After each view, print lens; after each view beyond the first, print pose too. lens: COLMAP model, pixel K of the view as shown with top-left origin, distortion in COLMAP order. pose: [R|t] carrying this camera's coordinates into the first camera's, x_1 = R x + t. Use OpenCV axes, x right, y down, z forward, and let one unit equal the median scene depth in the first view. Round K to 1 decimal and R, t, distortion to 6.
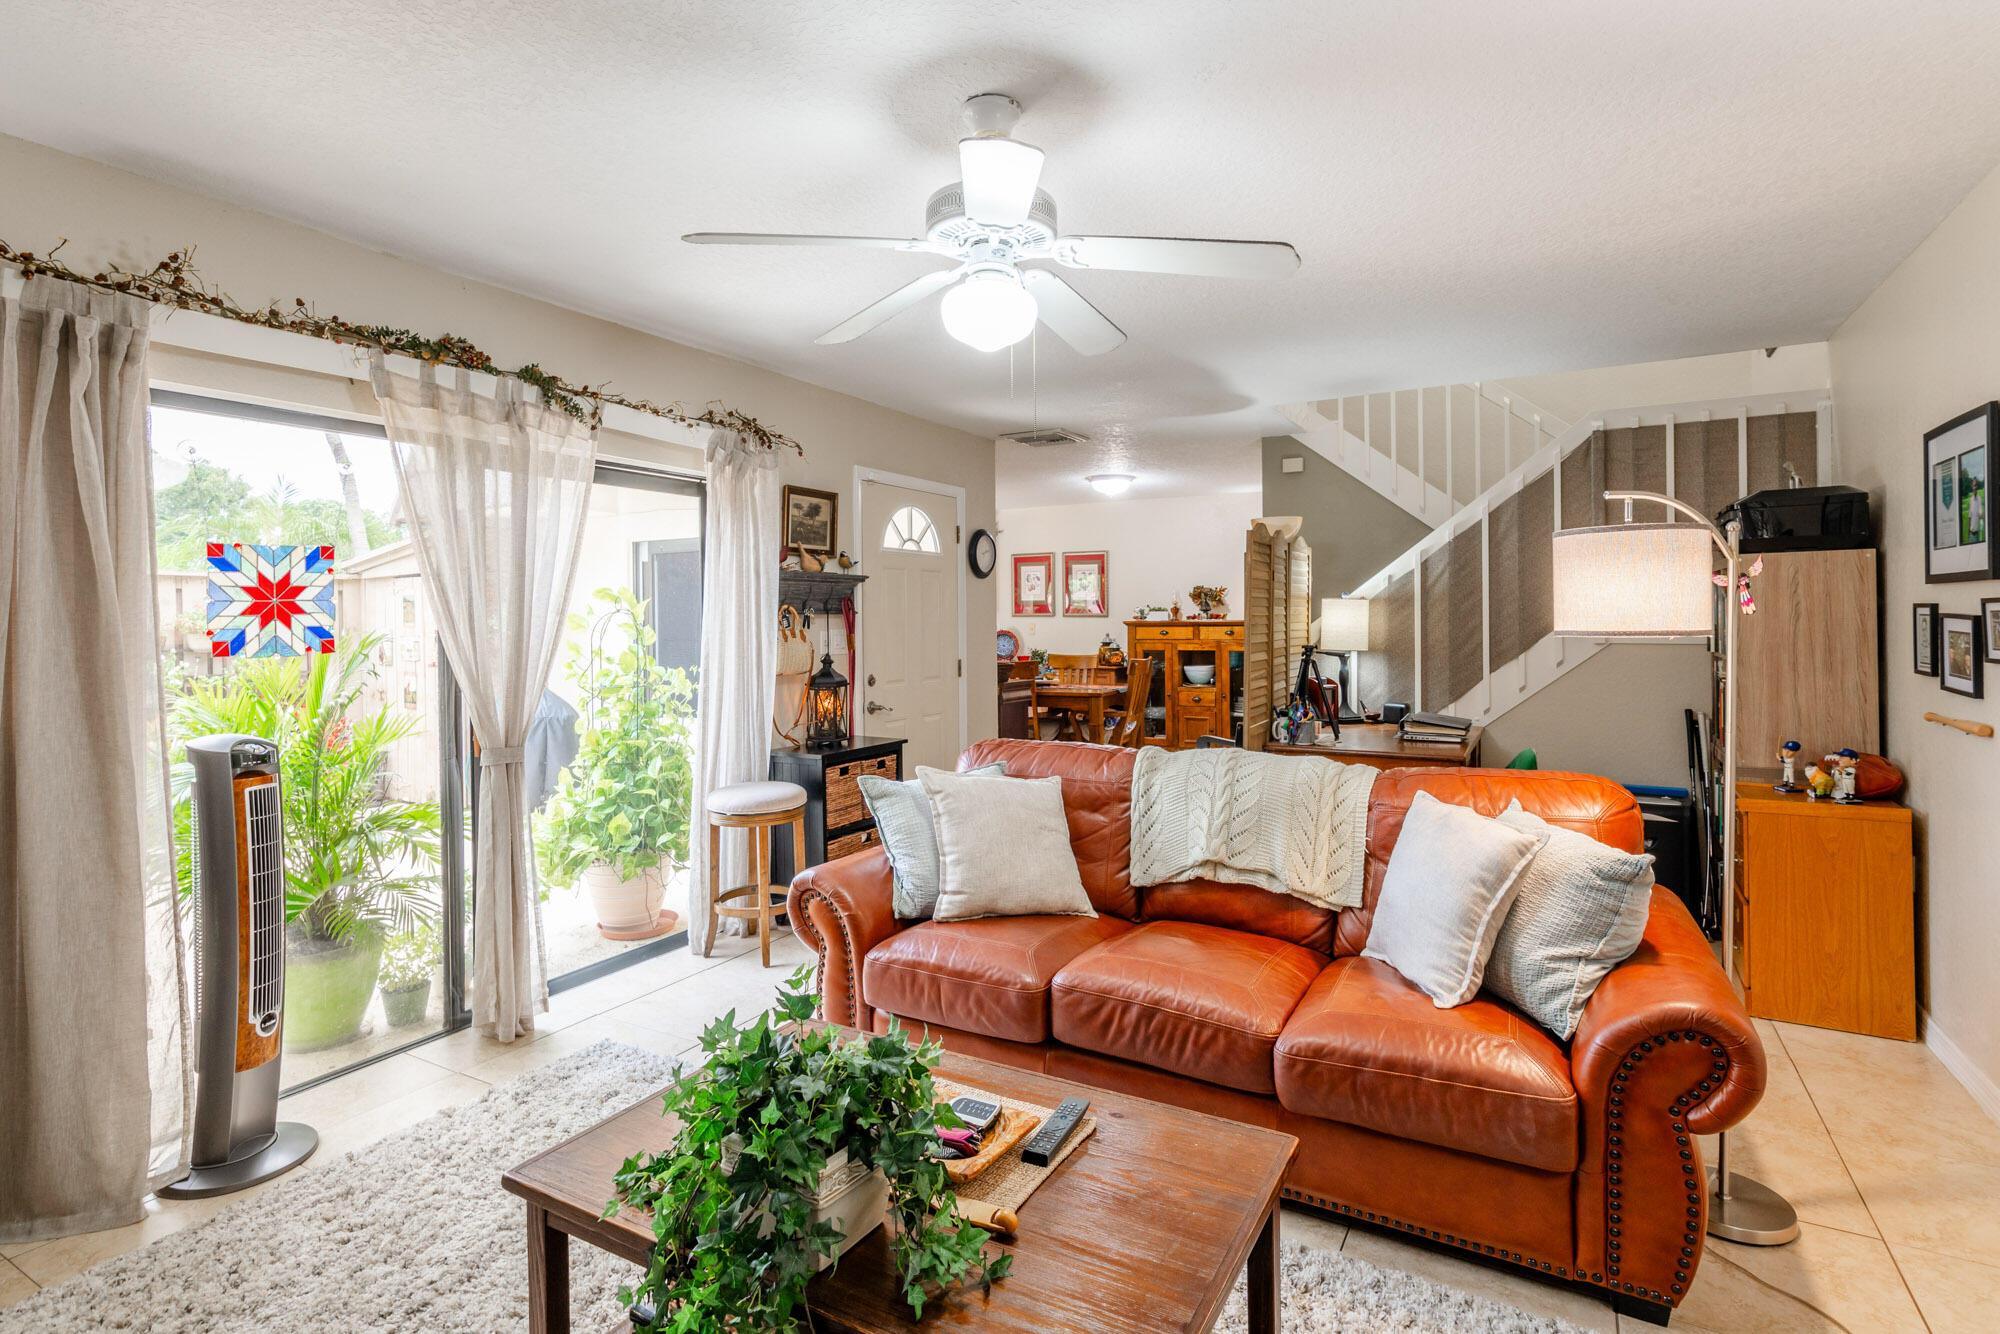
lens RADIAL K [[986.4, 0, 995.4], [0, 986.4, 623.3], [0, 0, 1]] dist [0.001060, -0.000142]
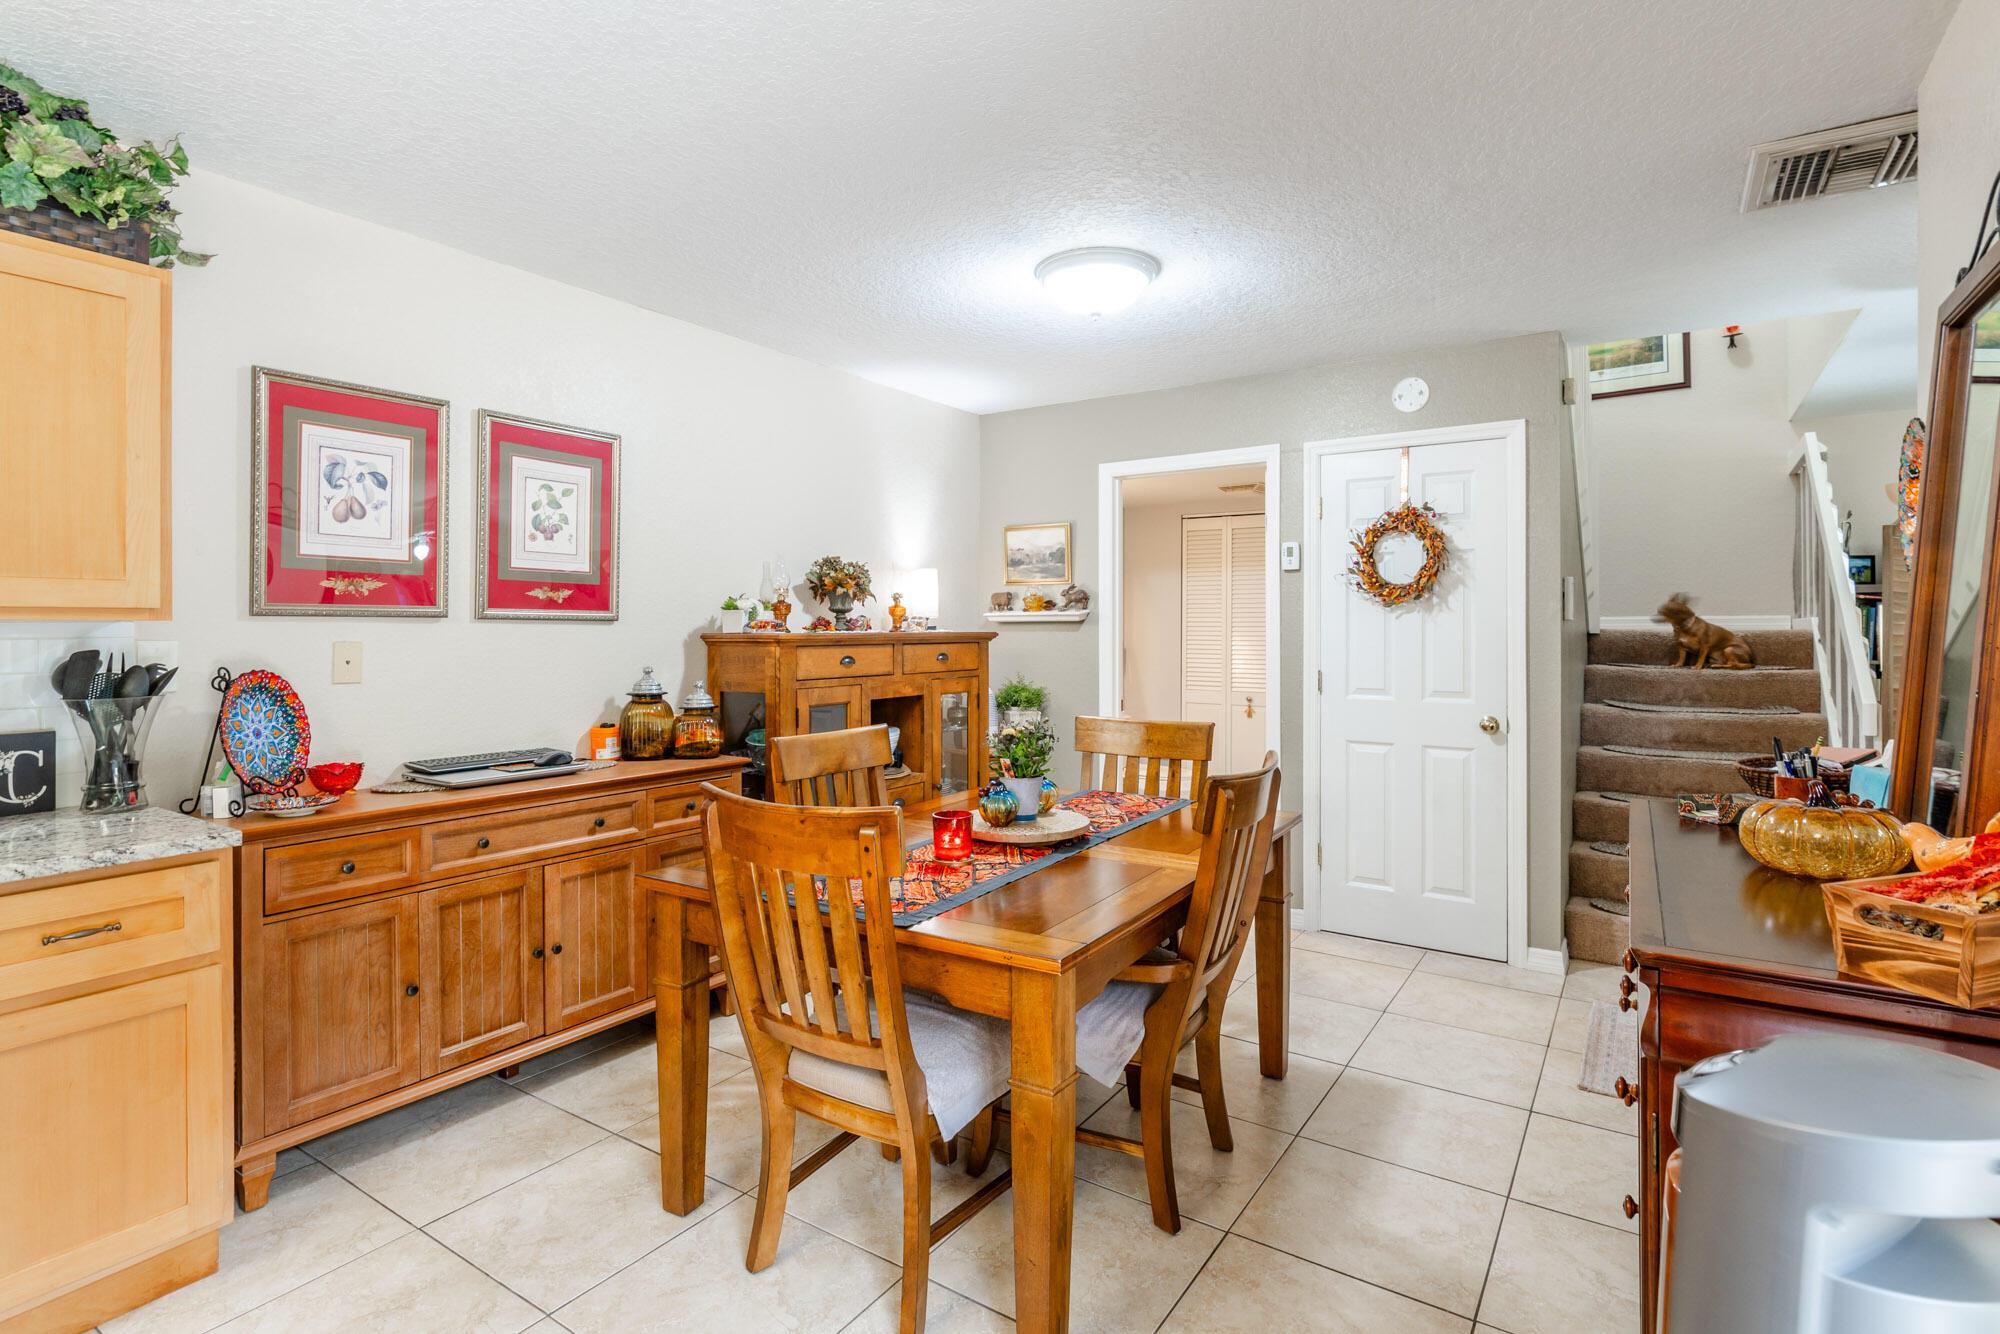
lens RADIAL K [[986.4, 0, 995.4], [0, 986.4, 623.3], [0, 0, 1]] dist [0.001060, -0.000142]
pose [[0.067529, 0.013343, 0.997628, -0.234431], [0.004199, 0.999898, -0.013658, -0.000416], [-0.997708, 0.005111, 0.067466, 0.852683]]
